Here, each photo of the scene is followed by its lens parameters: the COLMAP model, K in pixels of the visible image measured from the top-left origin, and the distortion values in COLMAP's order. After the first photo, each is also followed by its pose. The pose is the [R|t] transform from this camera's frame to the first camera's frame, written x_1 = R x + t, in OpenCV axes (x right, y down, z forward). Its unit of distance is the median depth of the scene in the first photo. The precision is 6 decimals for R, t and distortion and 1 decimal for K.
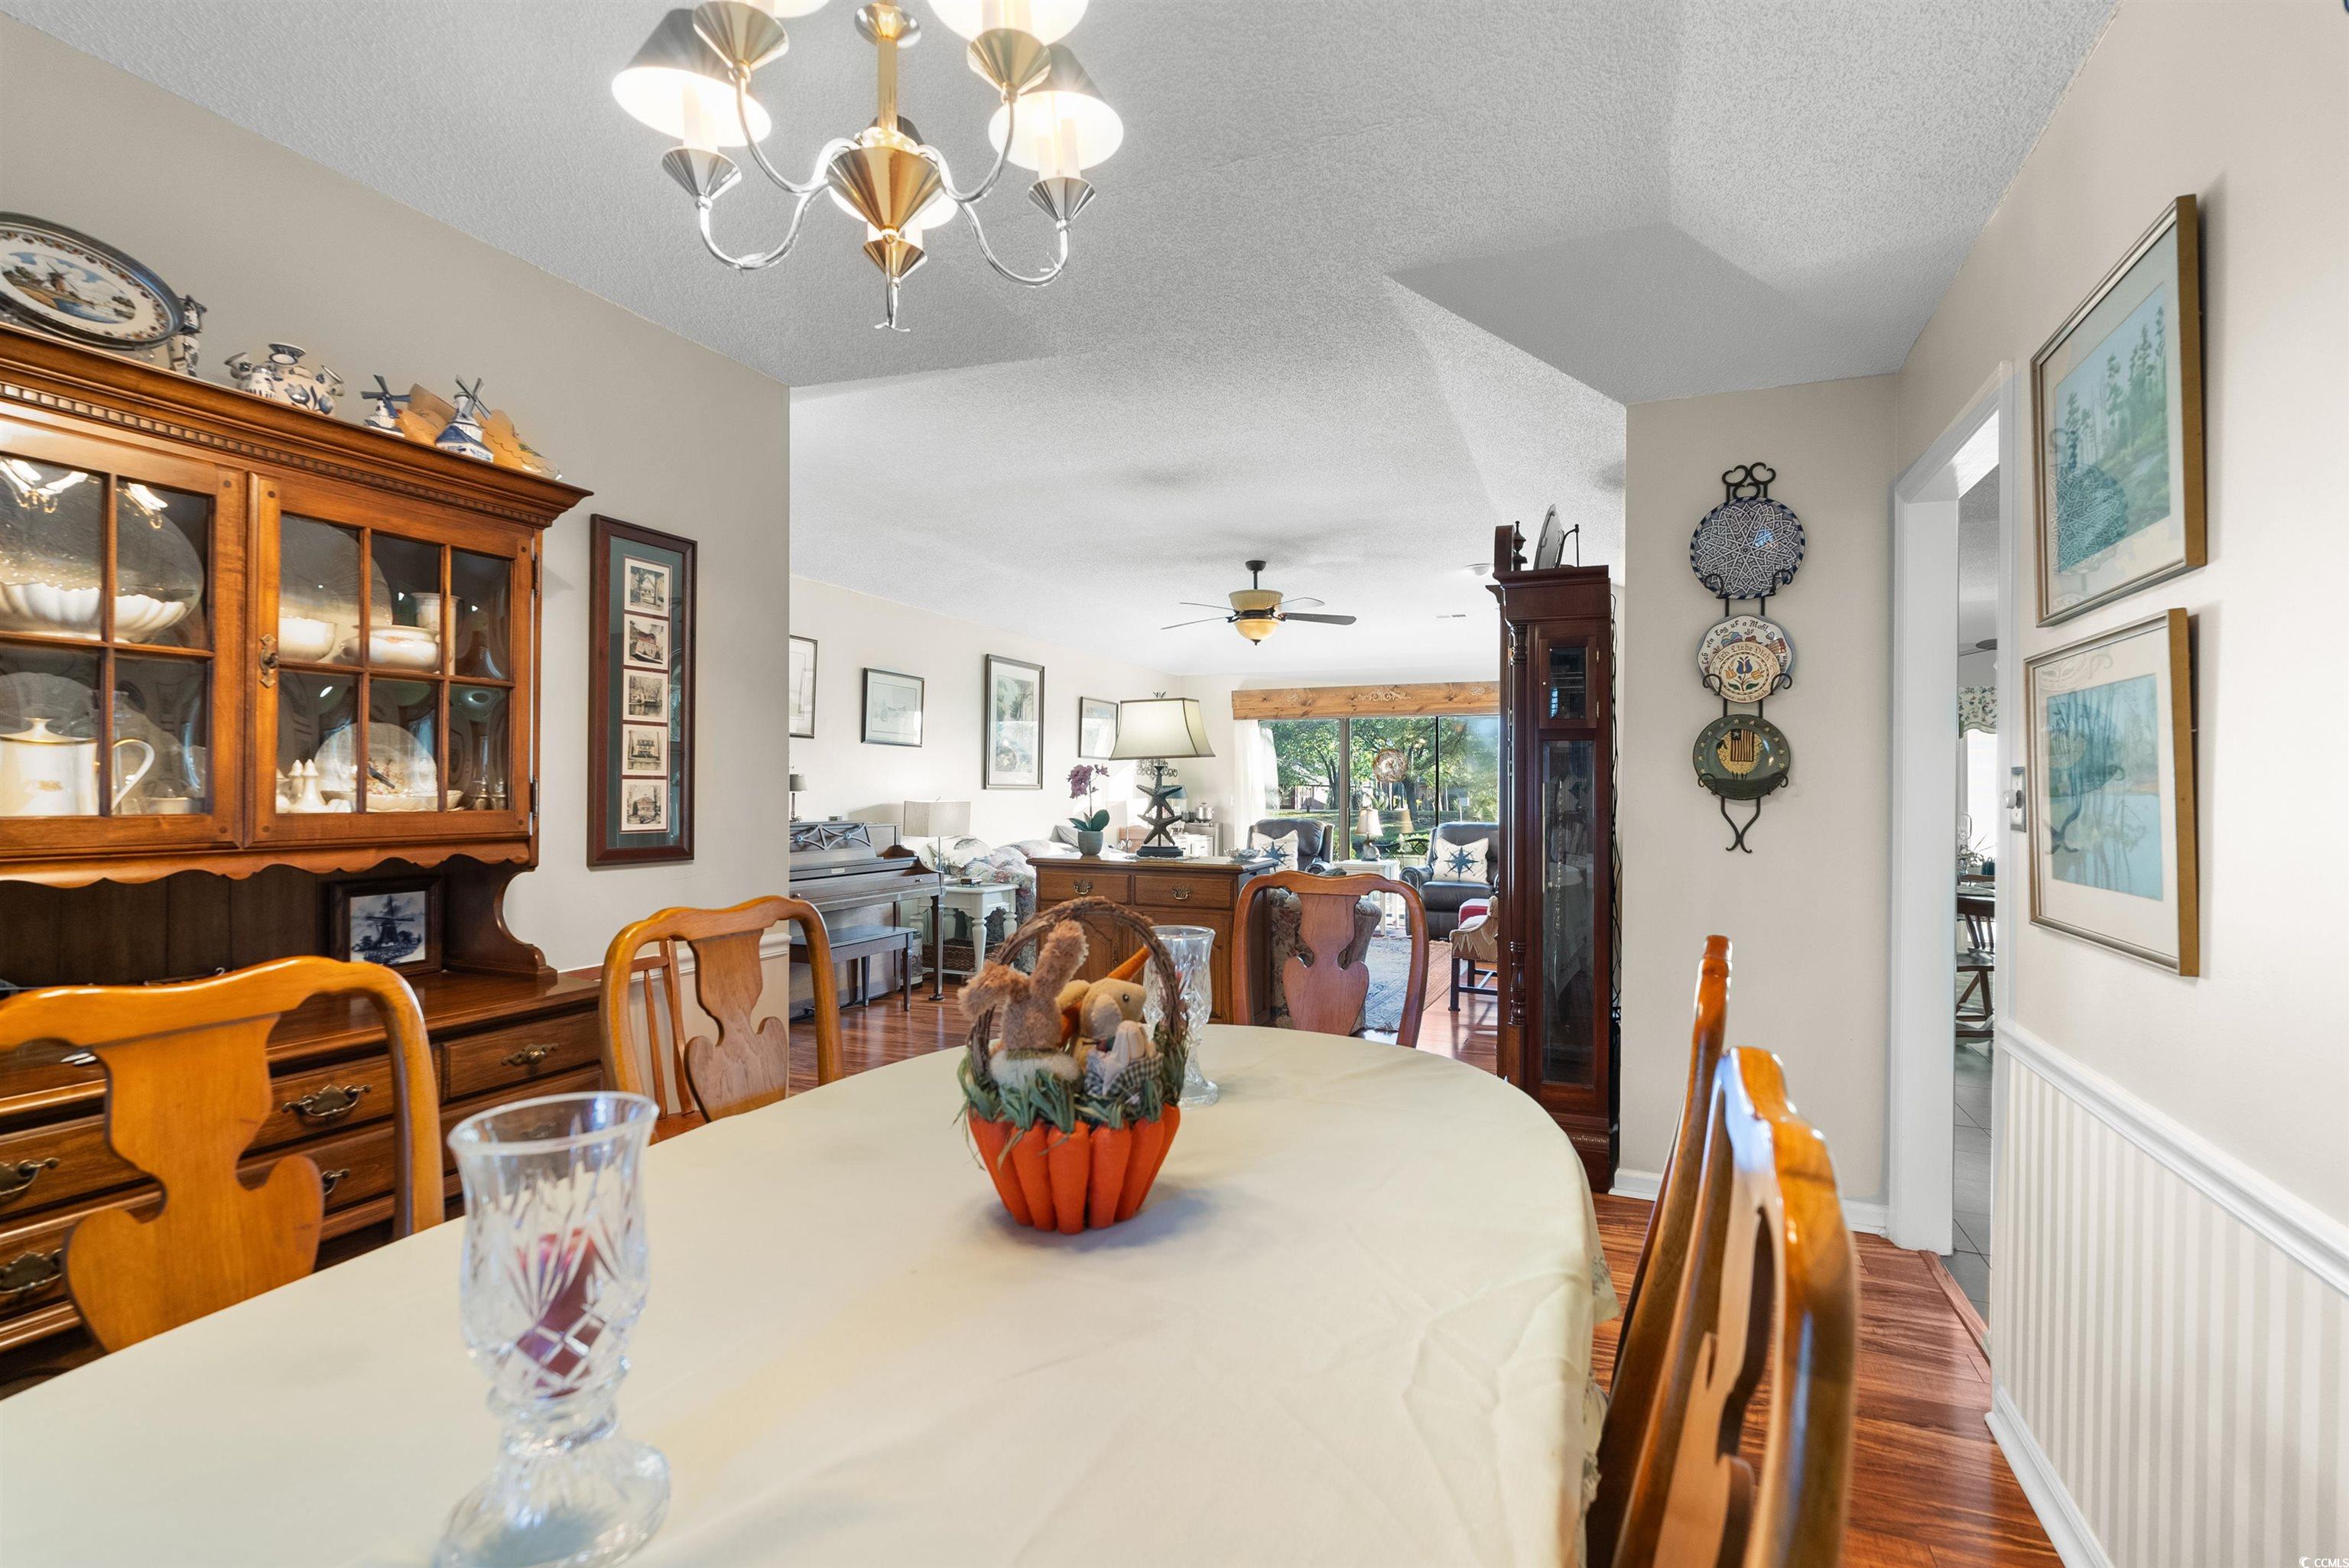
lens RADIAL K [[1048.6, 0, 1179.0], [0, 1048.6, 750.7], [0, 0, 1]] dist [-0.010365, 0.001733]
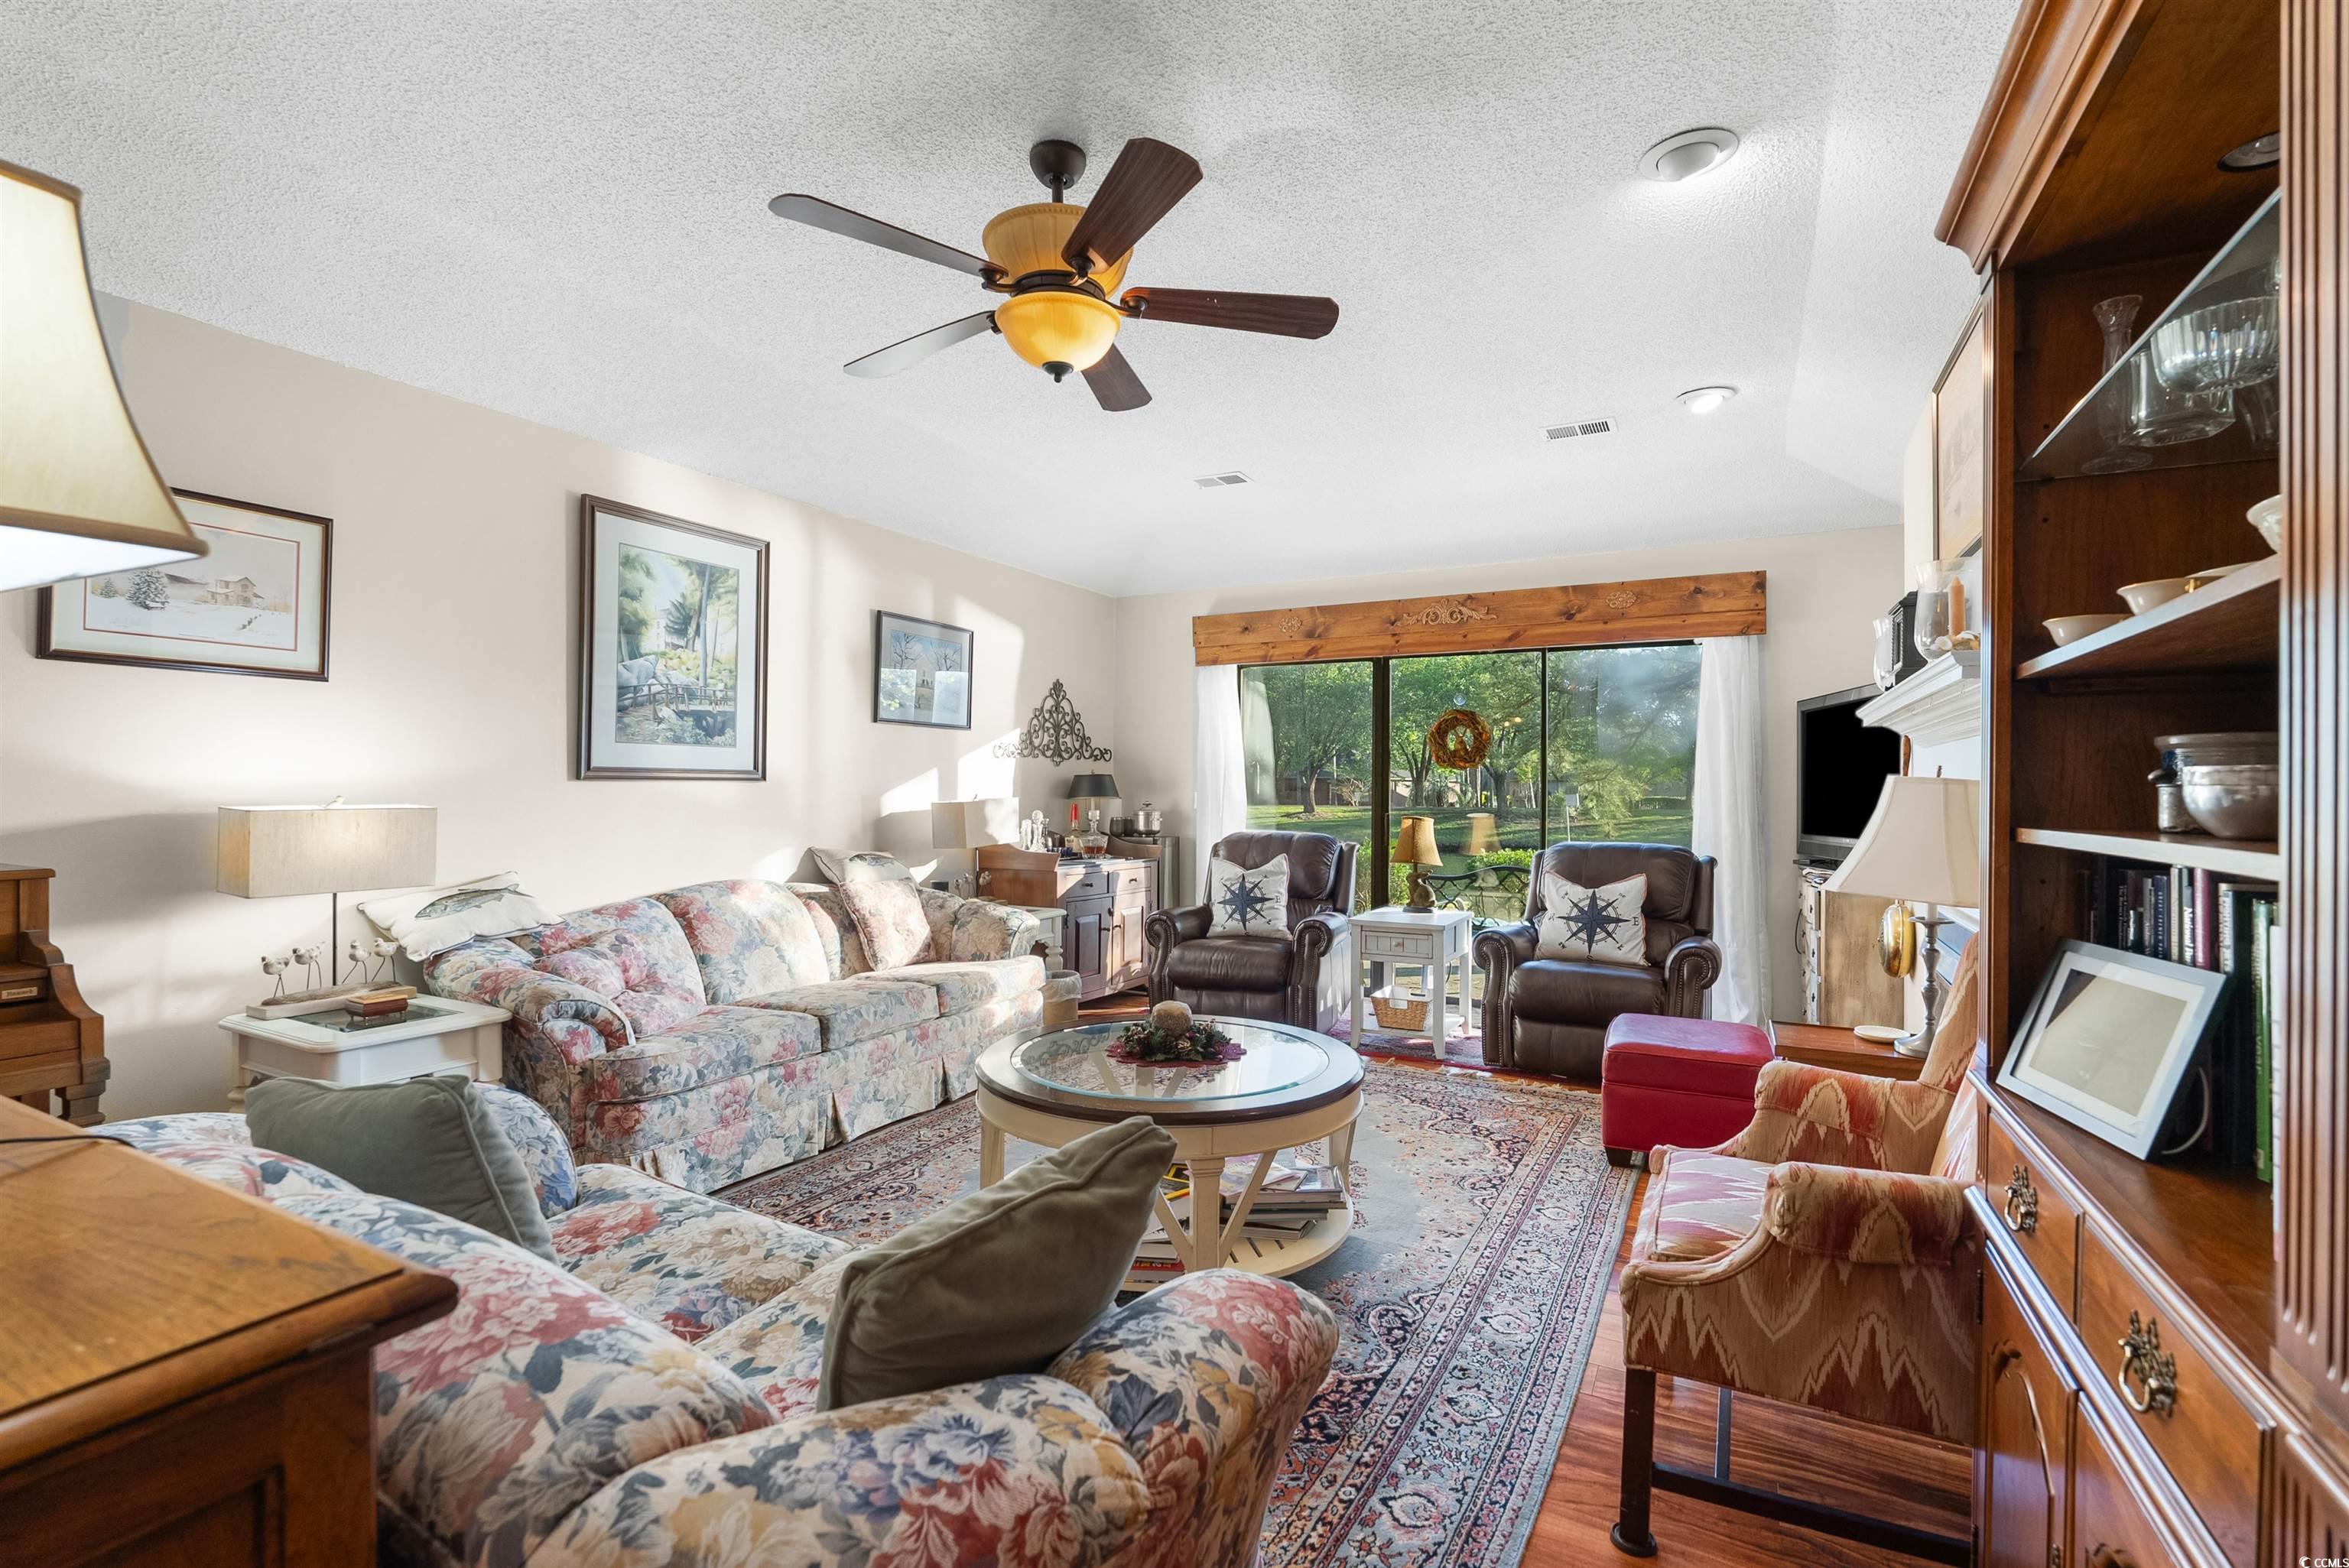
lens RADIAL K [[1048.6, 0, 1183.4], [0, 1048.6, 774.9], [0, 0, 1]] dist [-0.010365, 0.001733]
pose [[0.997043, -0.002020, -0.076825, 0.105725], [0.004171, 0.999603, 0.027853, 0.018991], [0.076738, -0.028091, 0.996655, 0.464687]]
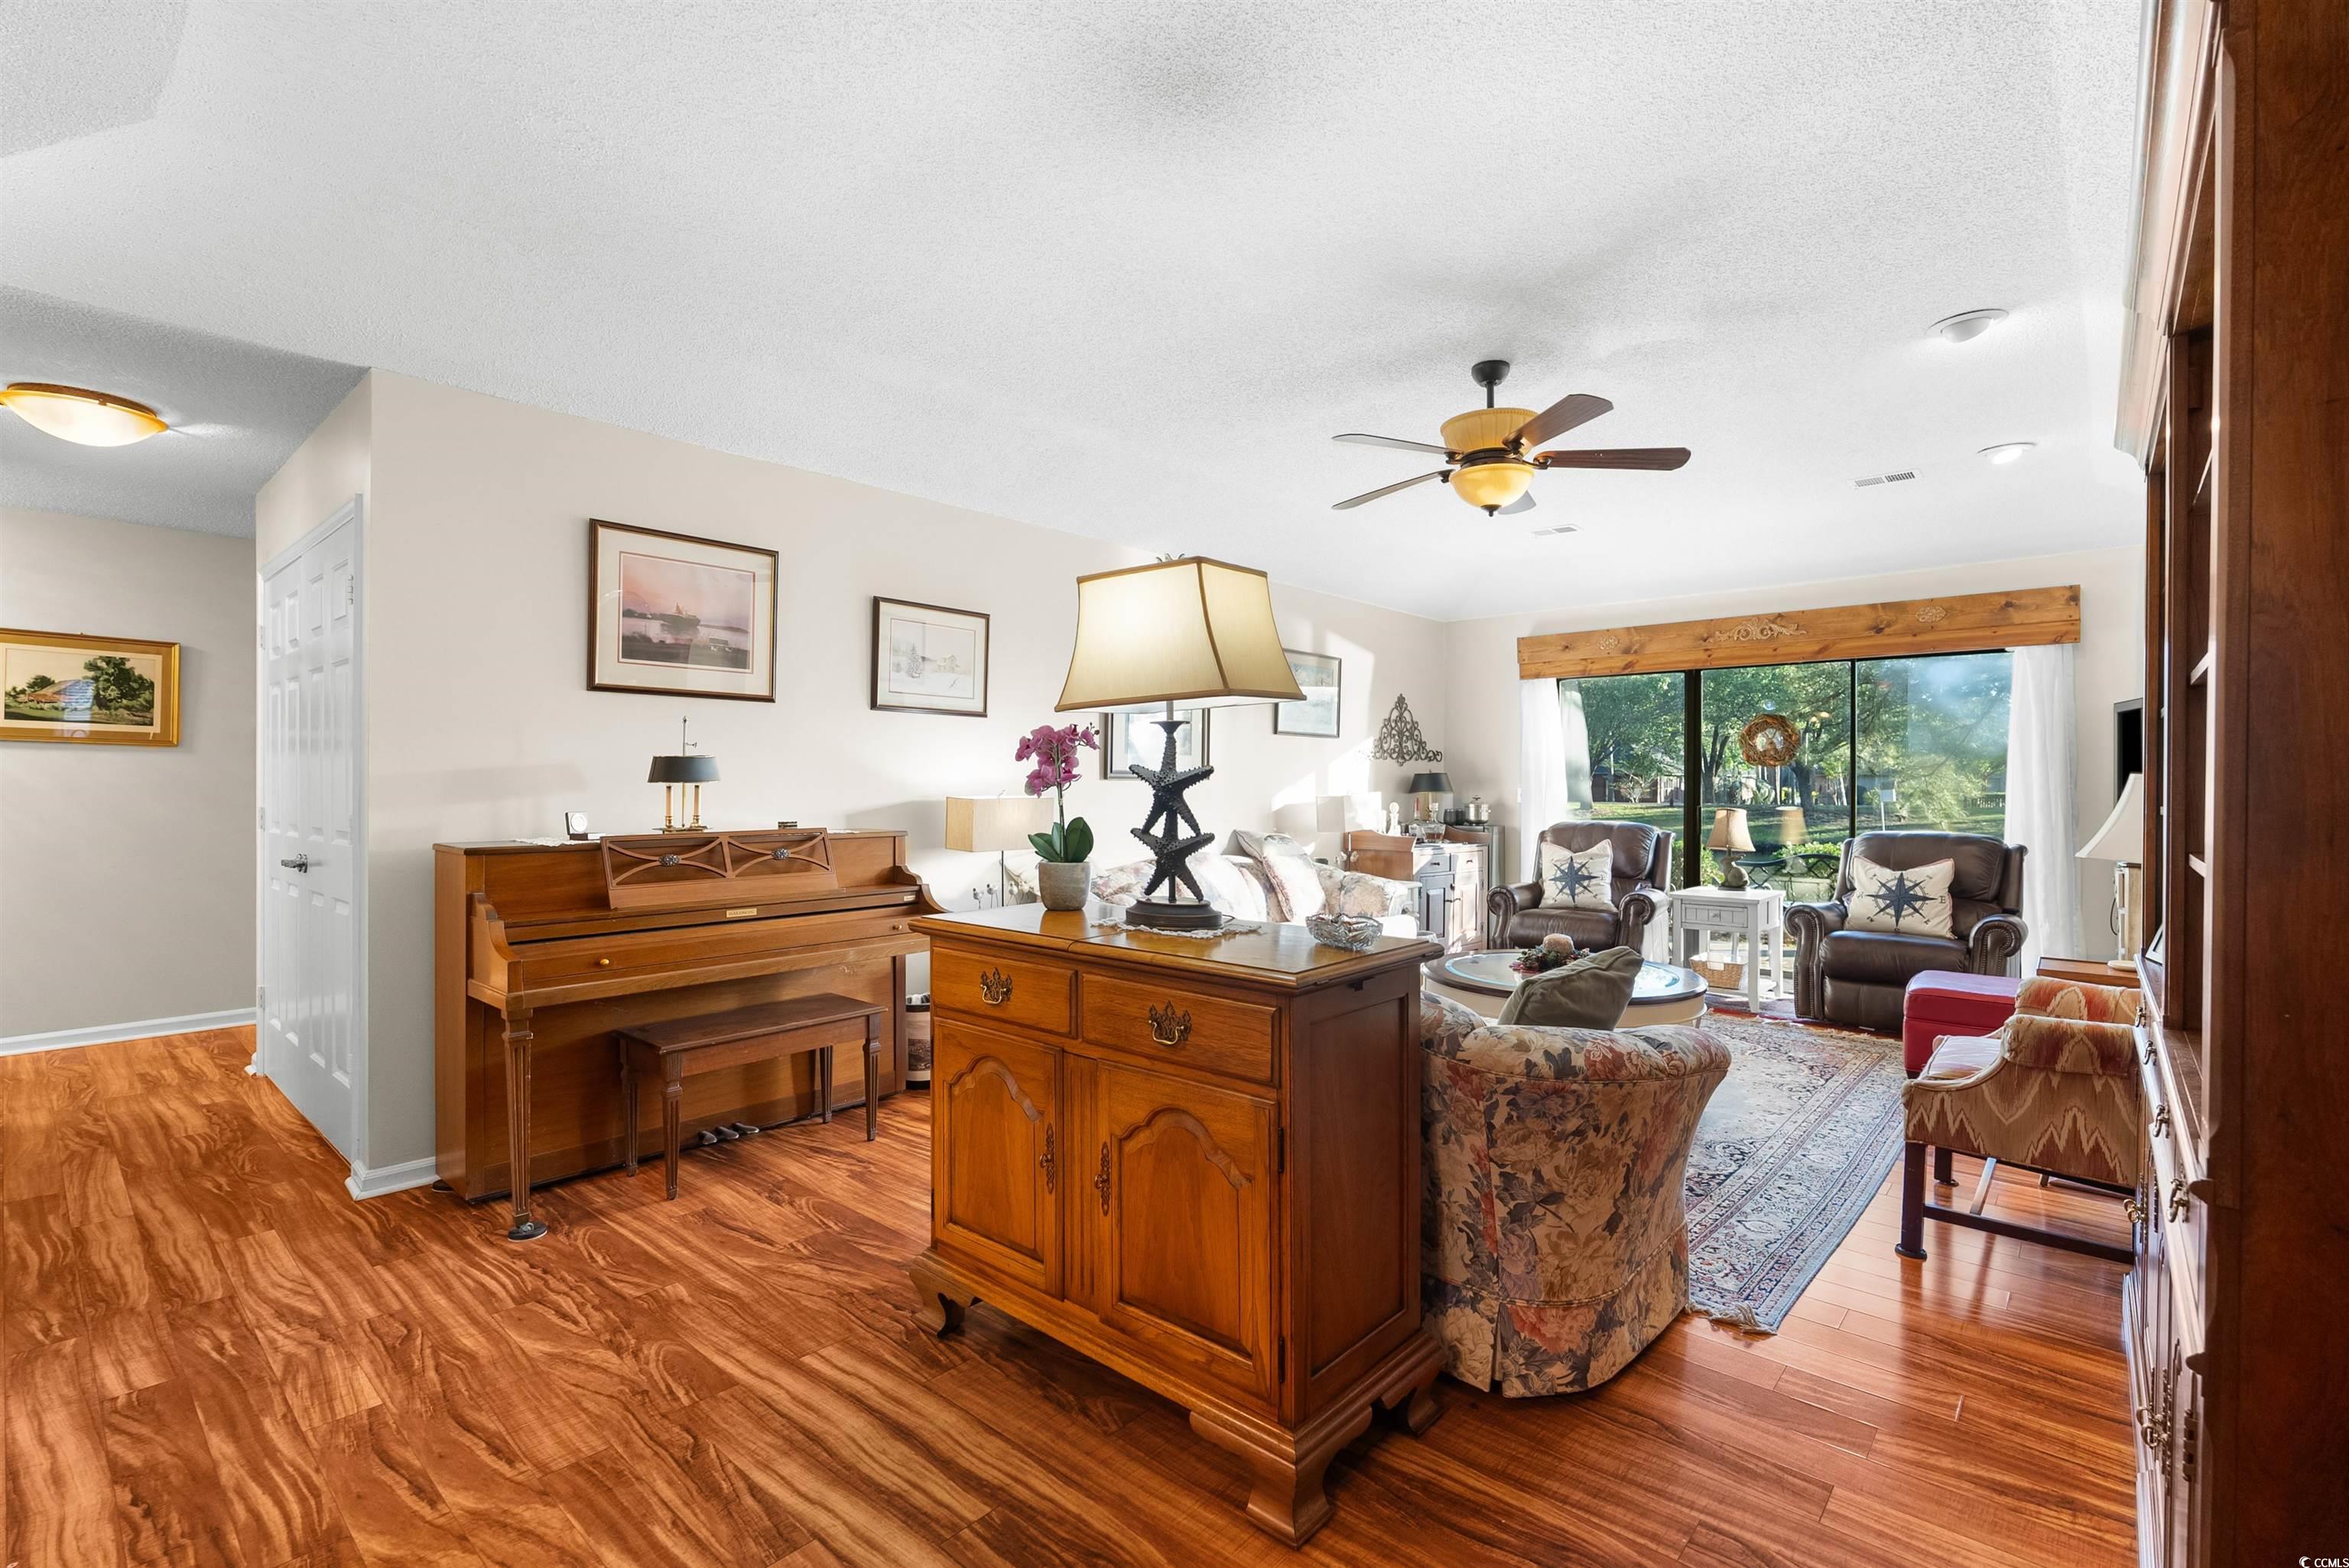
lens RADIAL K [[1048.6, 0, 1184.7], [0, 1048.6, 779.1], [0, 0, 1]] dist [-0.010365, 0.001733]
pose [[0.949896, -0.004382, -0.312536, 0.067167], [0.015182, 0.999368, 0.032131, 0.012960], [0.312198, -0.035266, 0.949362, 0.307089]]
